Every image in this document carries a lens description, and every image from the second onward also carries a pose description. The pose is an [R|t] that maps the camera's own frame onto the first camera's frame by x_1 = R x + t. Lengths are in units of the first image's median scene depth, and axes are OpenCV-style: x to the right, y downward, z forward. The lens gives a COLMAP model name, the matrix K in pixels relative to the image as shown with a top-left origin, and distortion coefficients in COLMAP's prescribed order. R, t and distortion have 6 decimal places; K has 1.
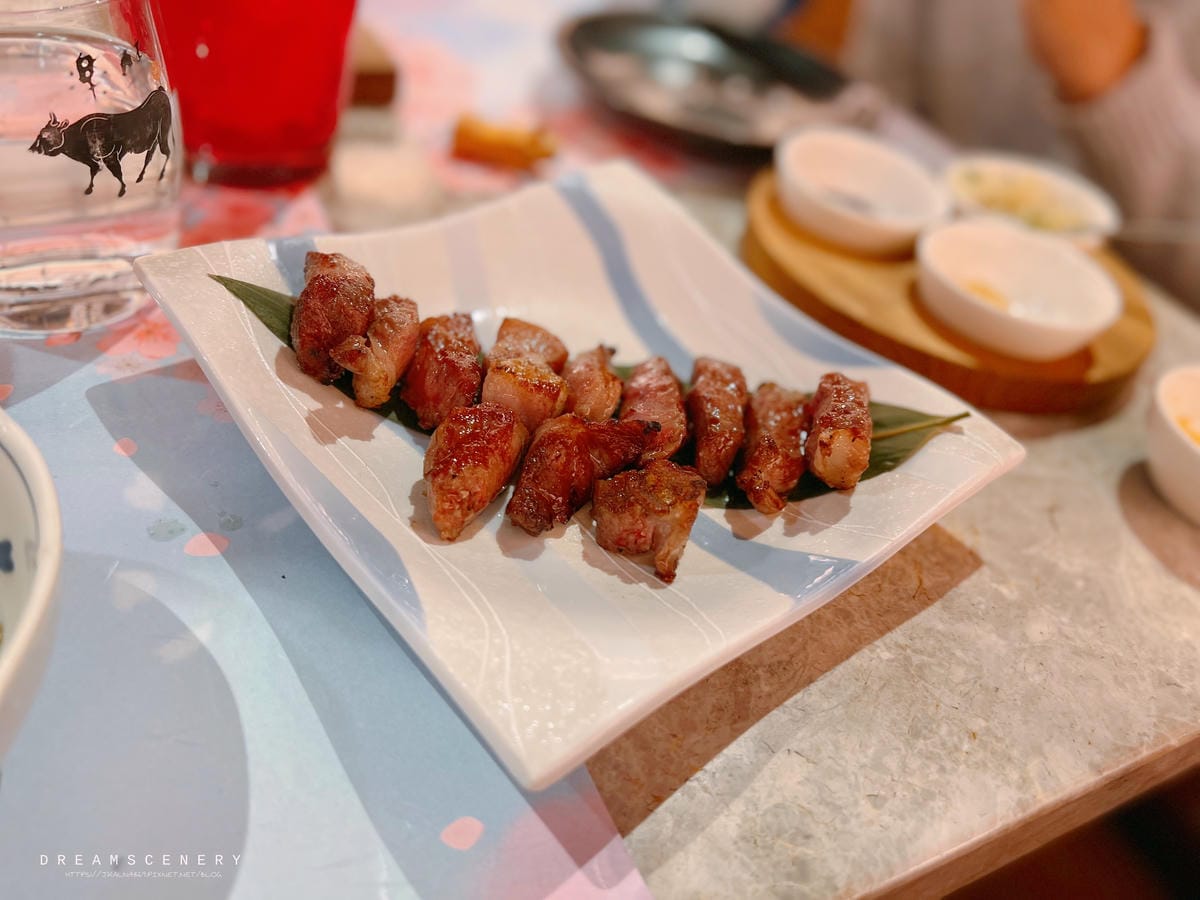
lens RADIAL K [[954.4, 0, 600.0], [0, 954.4, 450.0], [0, 0, 1]] dist [0.060512, -0.085864]
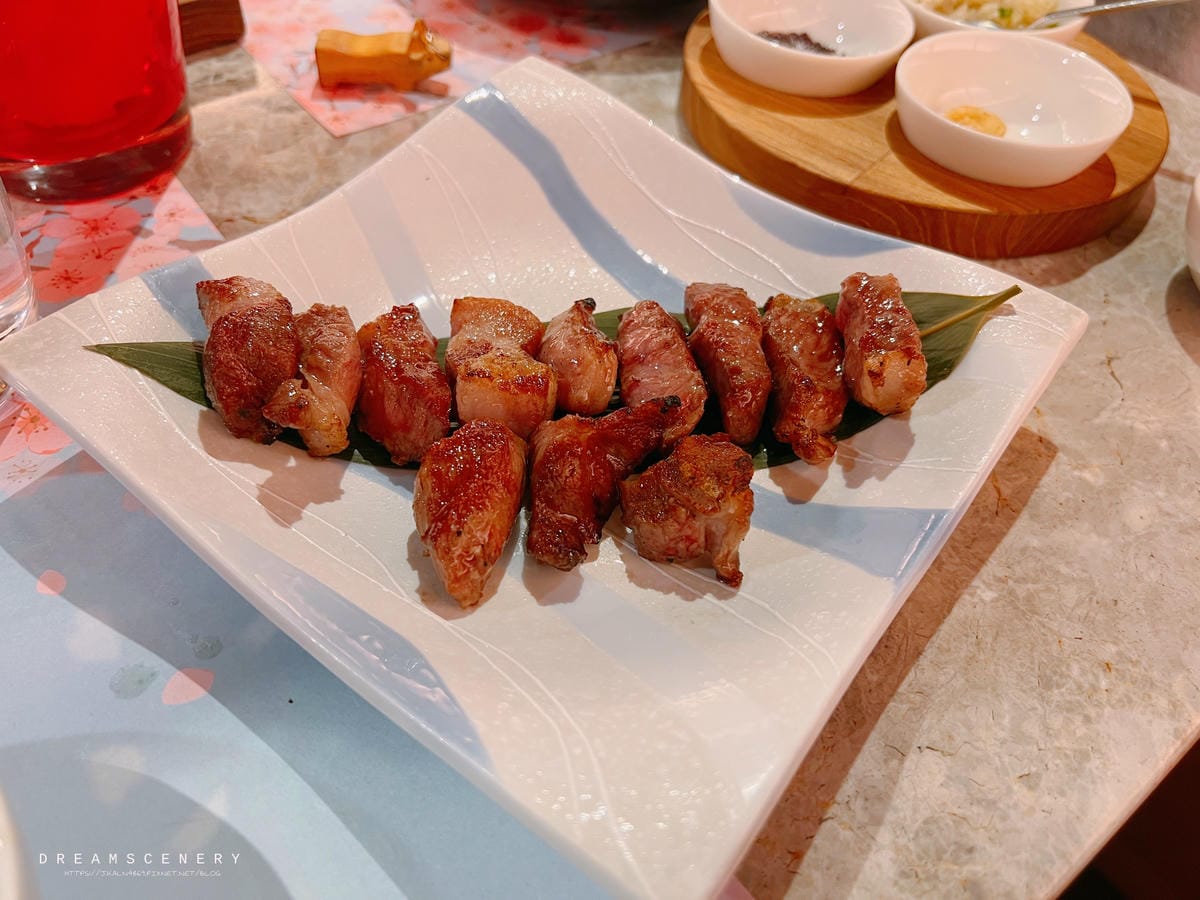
lens RADIAL K [[958.7, 0, 600.0], [0, 958.7, 450.0], [0, 0, 1]] dist [0.004277, 0.006600]
pose [[0.970013, -0.240520, 0.034998, -0.044352], [0.231798, 0.958764, 0.164445, -0.139227], [-0.073107, -0.151401, 0.985765, 0.184540]]
